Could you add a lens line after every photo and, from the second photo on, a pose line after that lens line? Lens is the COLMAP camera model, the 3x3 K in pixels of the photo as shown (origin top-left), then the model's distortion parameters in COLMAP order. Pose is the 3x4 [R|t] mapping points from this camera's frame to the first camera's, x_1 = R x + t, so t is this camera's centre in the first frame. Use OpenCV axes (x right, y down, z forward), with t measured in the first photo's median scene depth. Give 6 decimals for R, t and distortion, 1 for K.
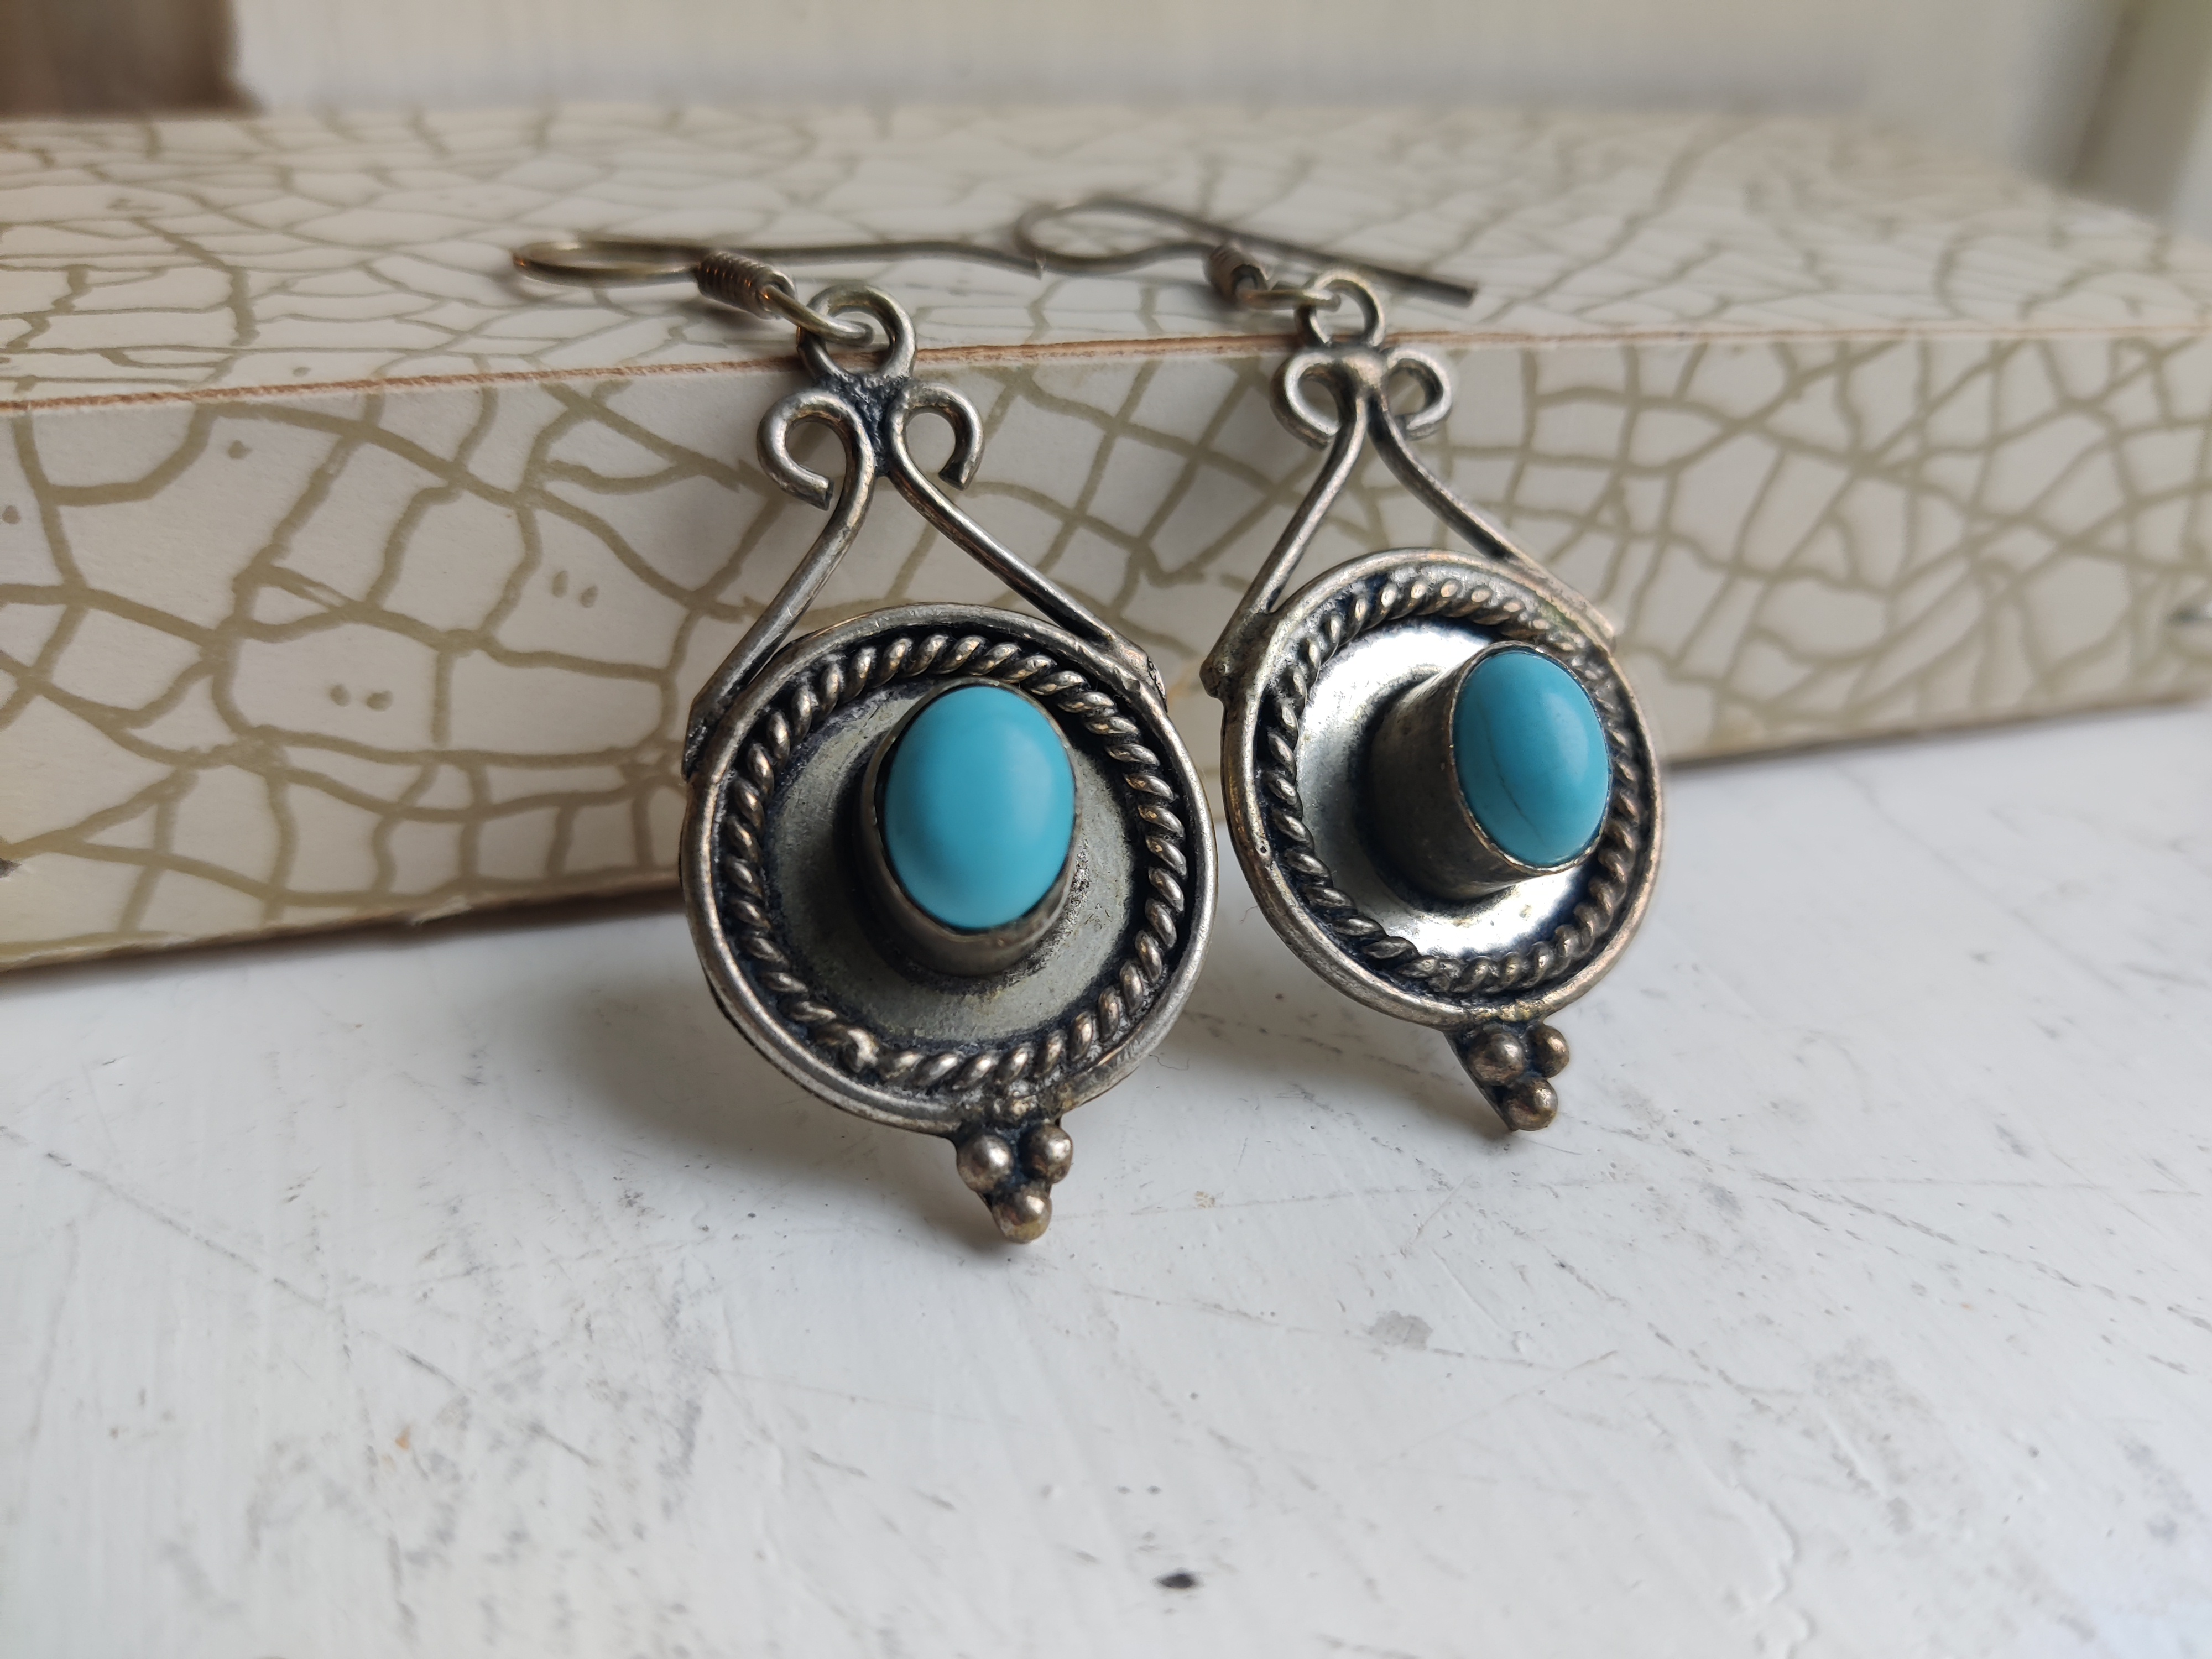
lens RADIAL K [[1726.8, 0, 1106.0], [0, 1726.8, 829.5], [0, 0, 1]] dist [0.009909, -0.315531]
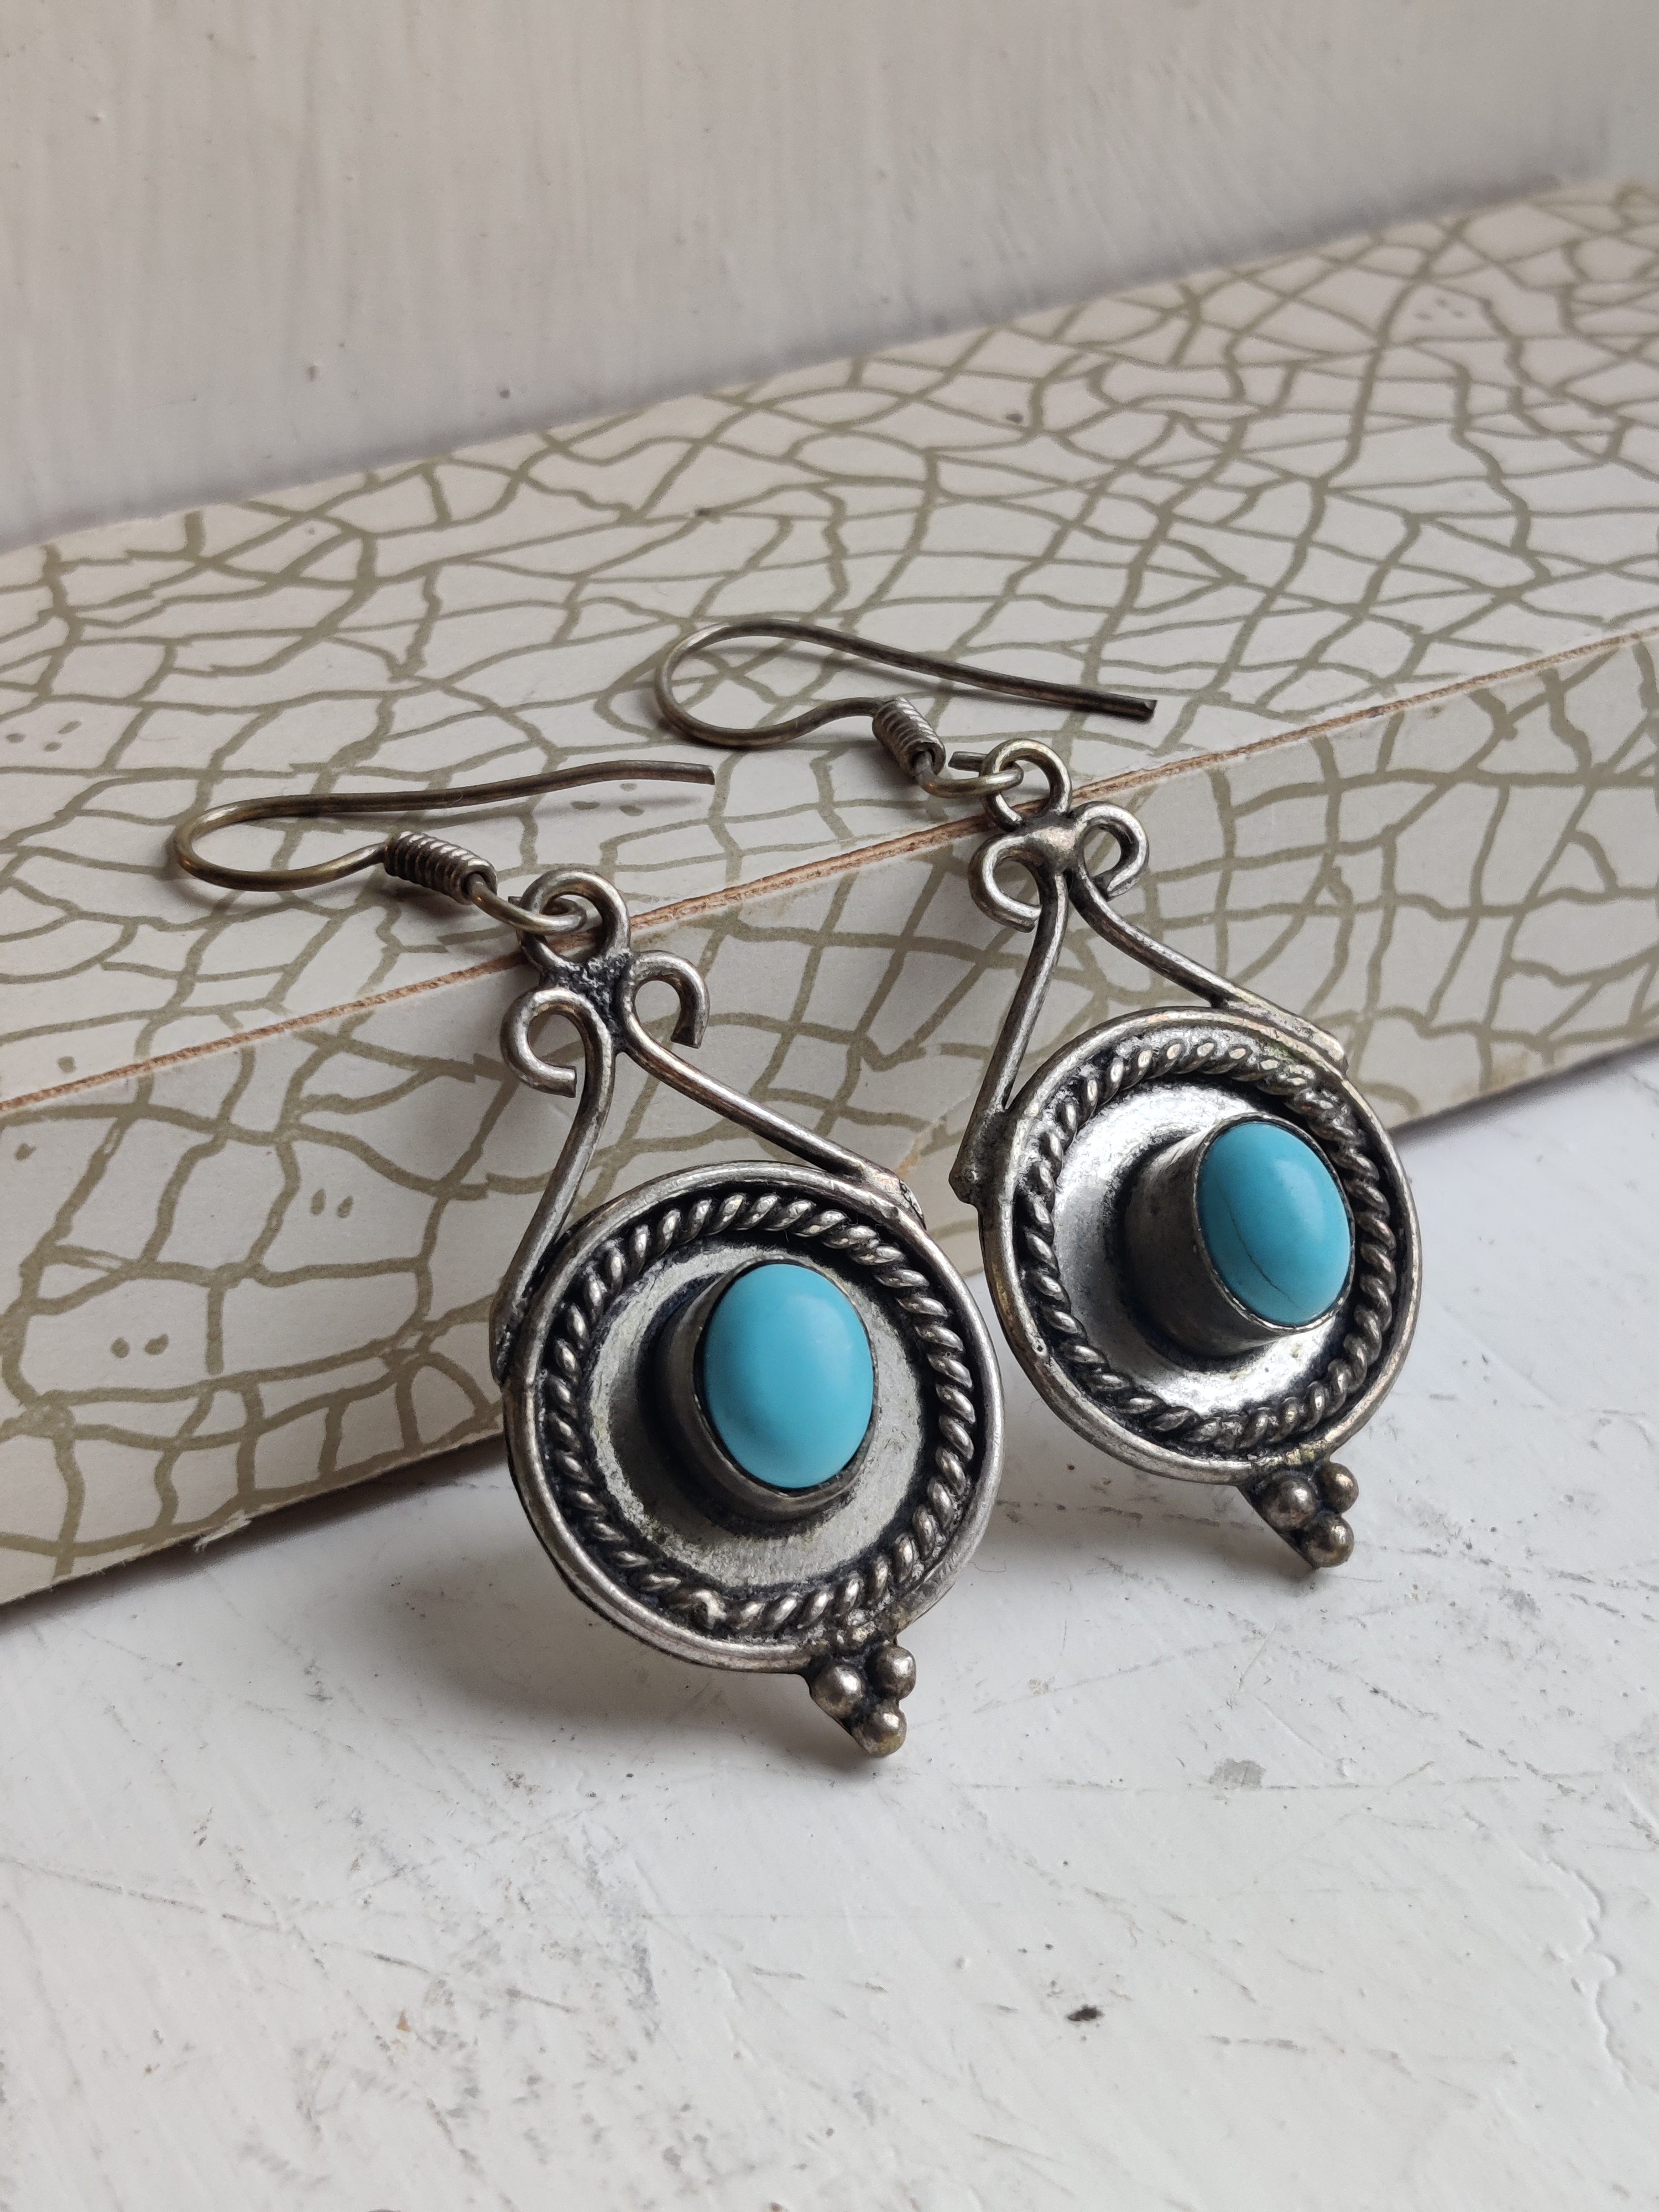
lens RADIAL K [[2959.0, 0, 829.5], [0, 2959.0, 1106.0], [0, 0, 1]] dist [0.005880, -0.359298]
pose [[0.985293, -0.161077, 0.057031, -0.113728], [0.159466, 0.986692, 0.031786, -0.212685], [-0.061392, -0.022224, 0.997866, -0.784787]]
